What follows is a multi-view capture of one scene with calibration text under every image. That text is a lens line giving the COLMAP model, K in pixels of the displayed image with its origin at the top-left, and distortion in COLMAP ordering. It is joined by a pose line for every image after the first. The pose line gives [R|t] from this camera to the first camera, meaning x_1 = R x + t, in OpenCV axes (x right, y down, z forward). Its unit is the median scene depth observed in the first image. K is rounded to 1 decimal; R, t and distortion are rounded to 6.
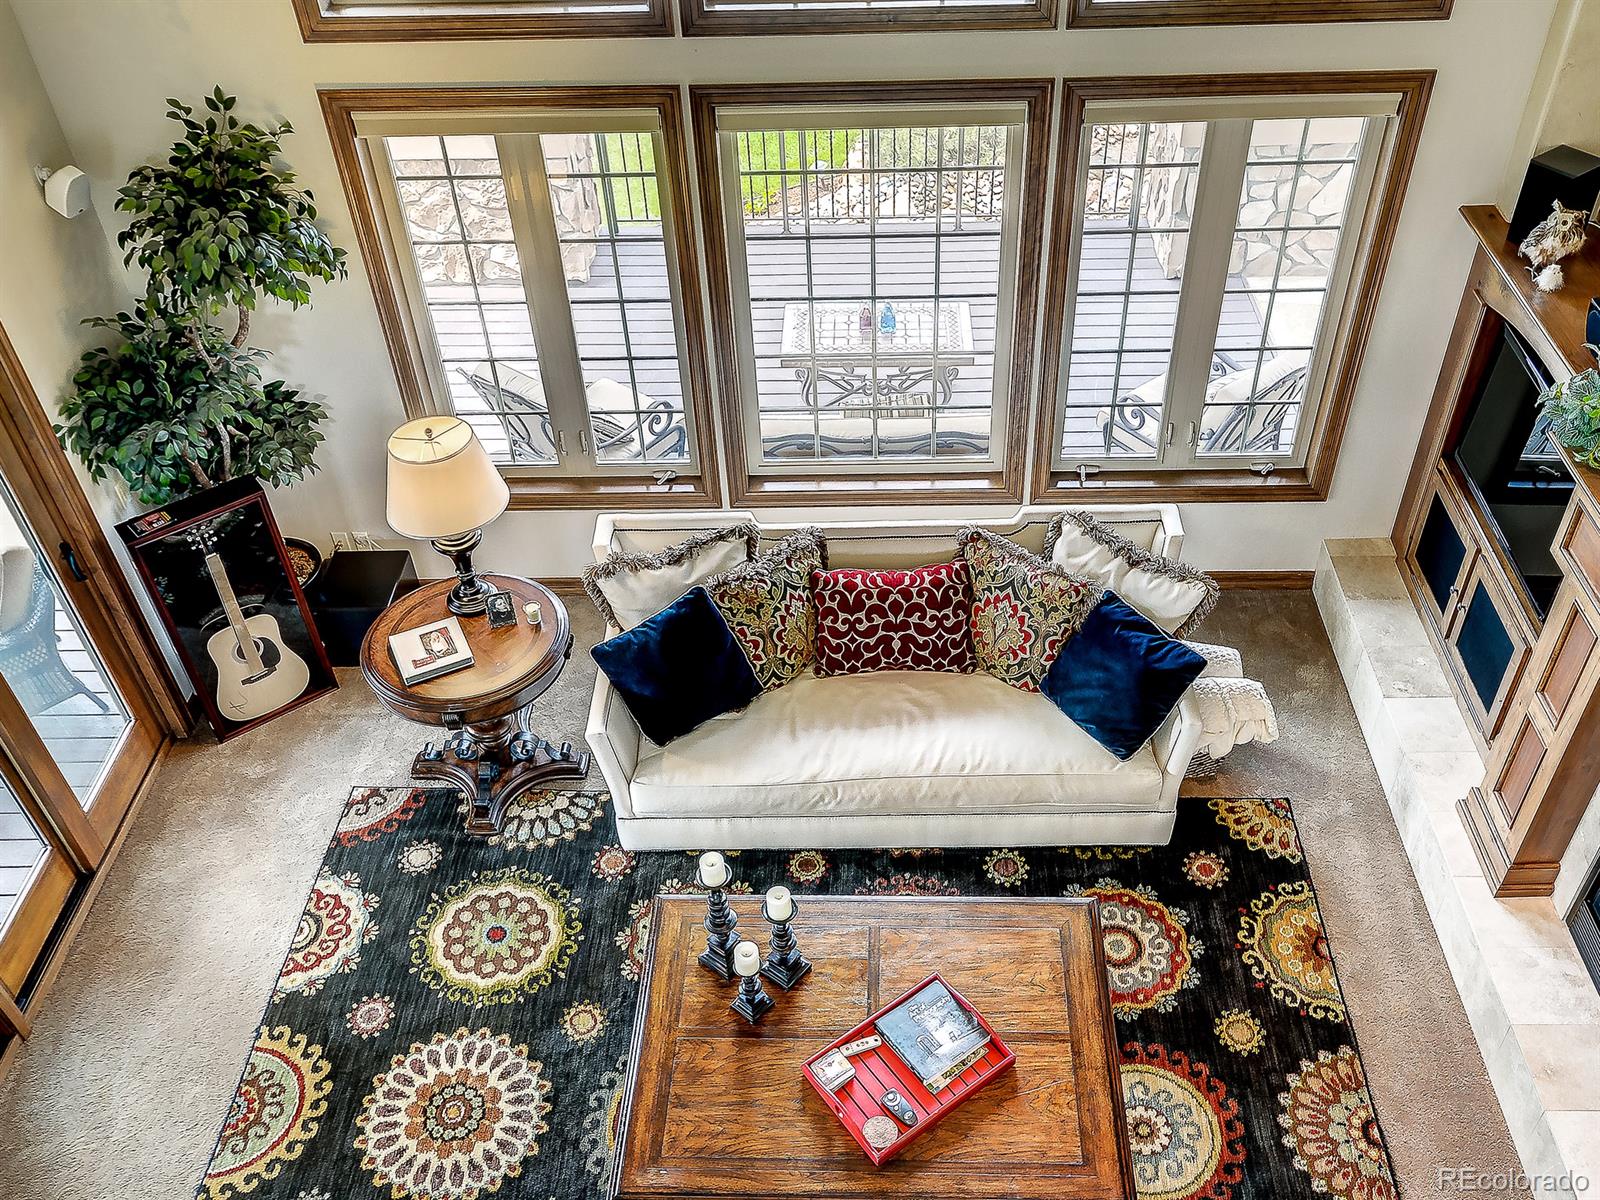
lens RADIAL K [[1356.0, 0, 800.0], [0, 1356.0, 600.0], [0, 0, 1]] dist [-0.003957, 0.005131]
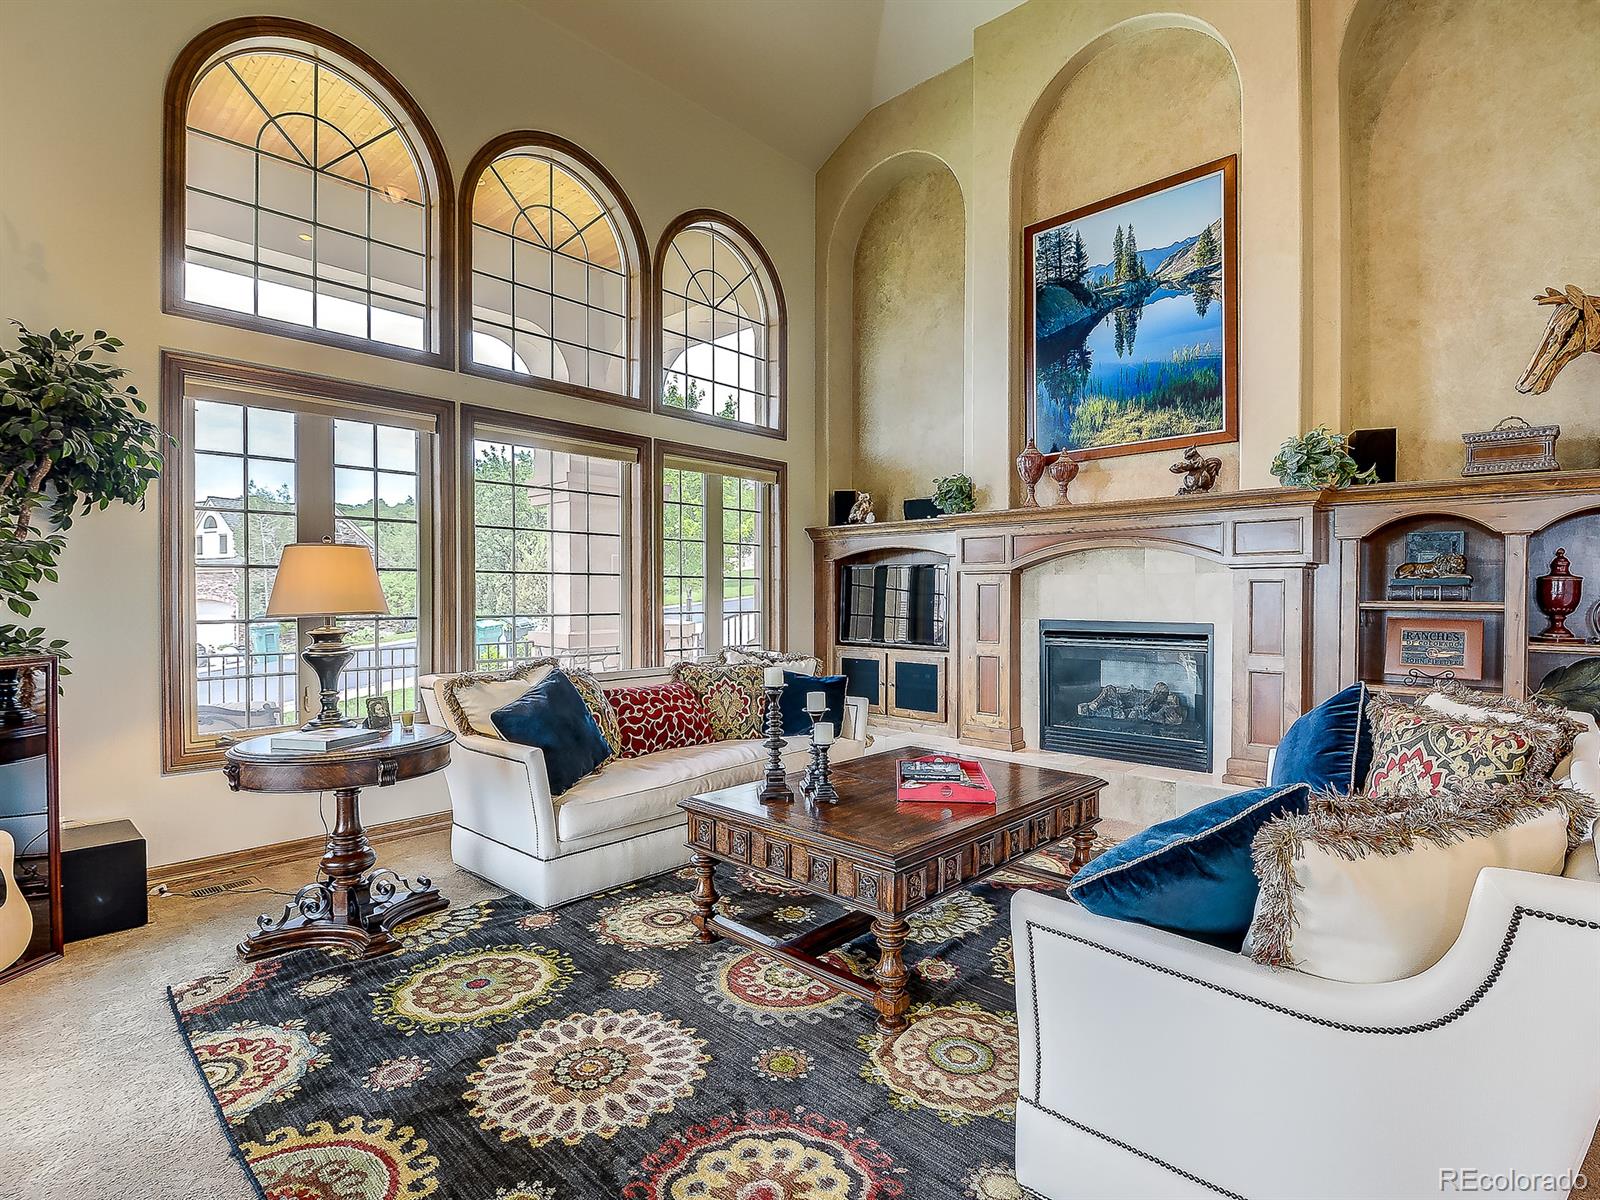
lens RADIAL K [[805.8, 0, 825.9], [0, 805.8, 594.3], [0, 0, 1]] dist [0.000696, -0.020146]
pose [[0.648123, 0.041607, 0.760398, -0.483080], [0.481180, 0.751555, -0.451255, 0.397069], [-0.590256, 0.658357, 0.467080, 0.427023]]
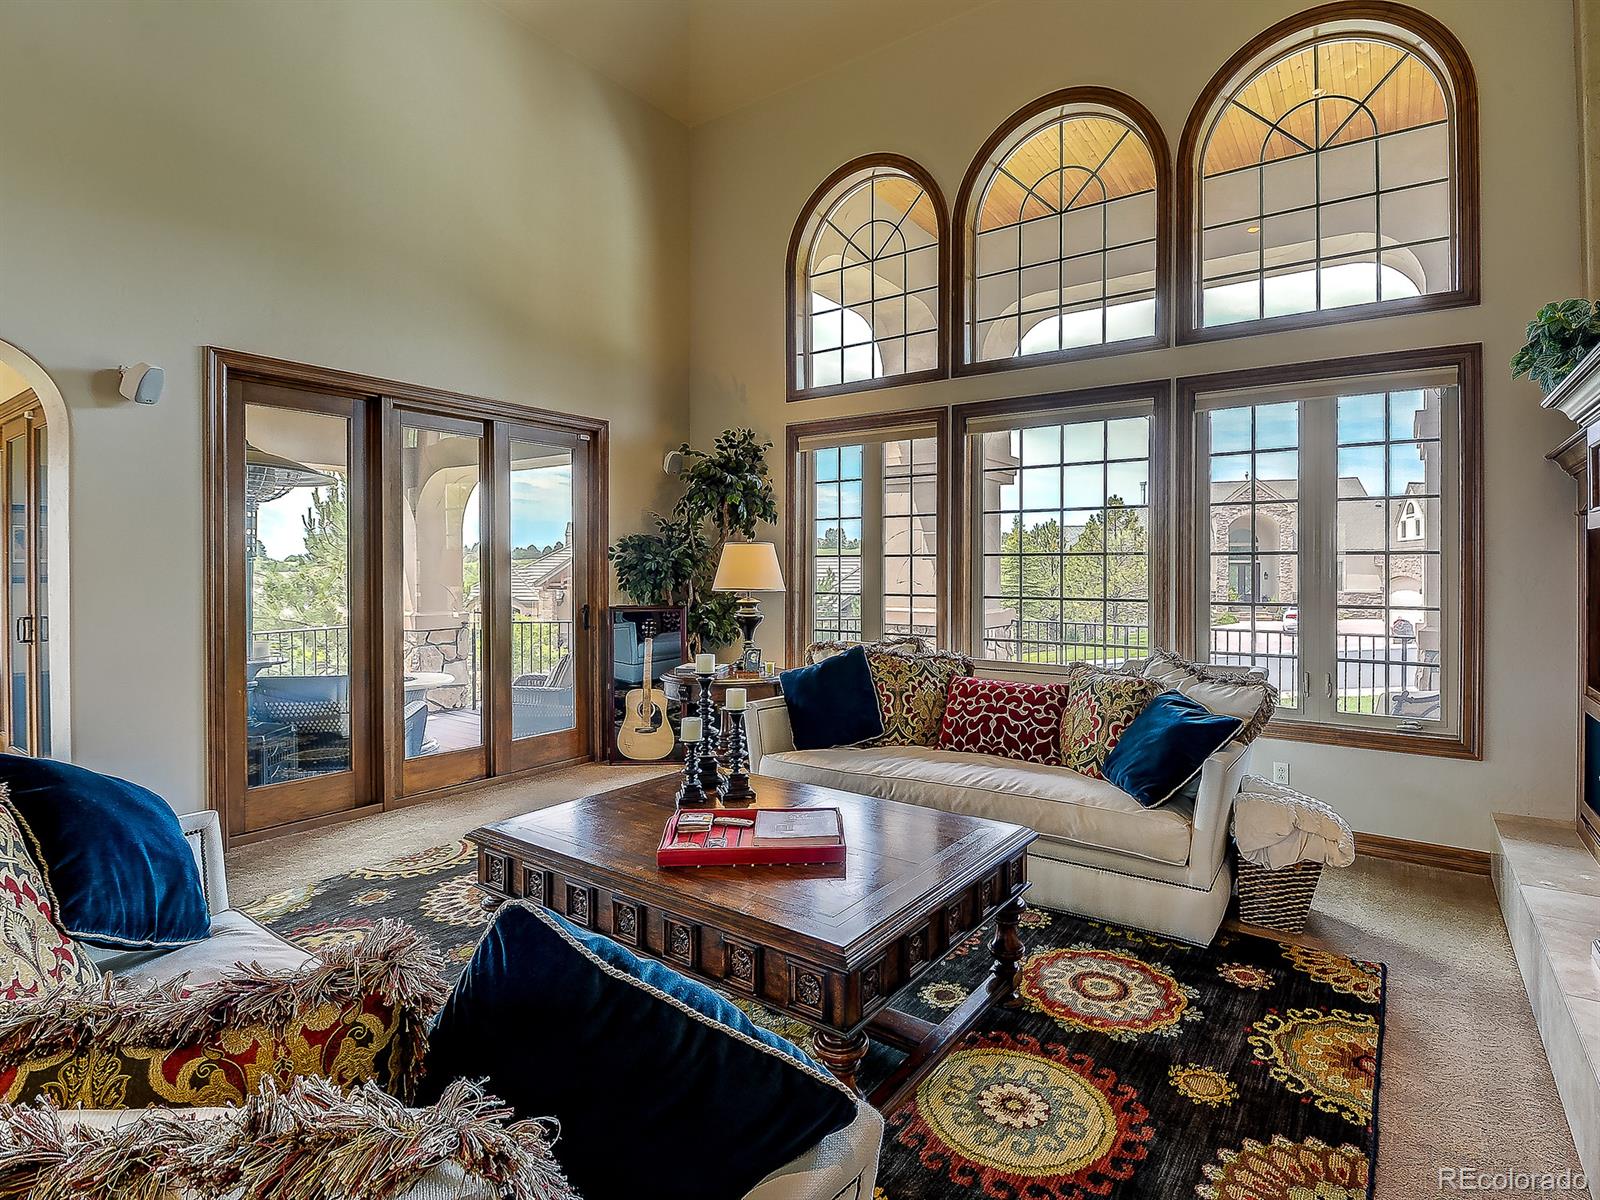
lens RADIAL K [[776.8, 0, 833.5], [0, 776.8, 586.5], [0, 0, 1]] dist [0.001056, -0.017755]
pose [[0.837284, 0.052340, -0.544258, 0.332982], [-0.388431, 0.757494, -0.524714, 0.371390], [0.384808, 0.650741, 0.654567, 0.402302]]
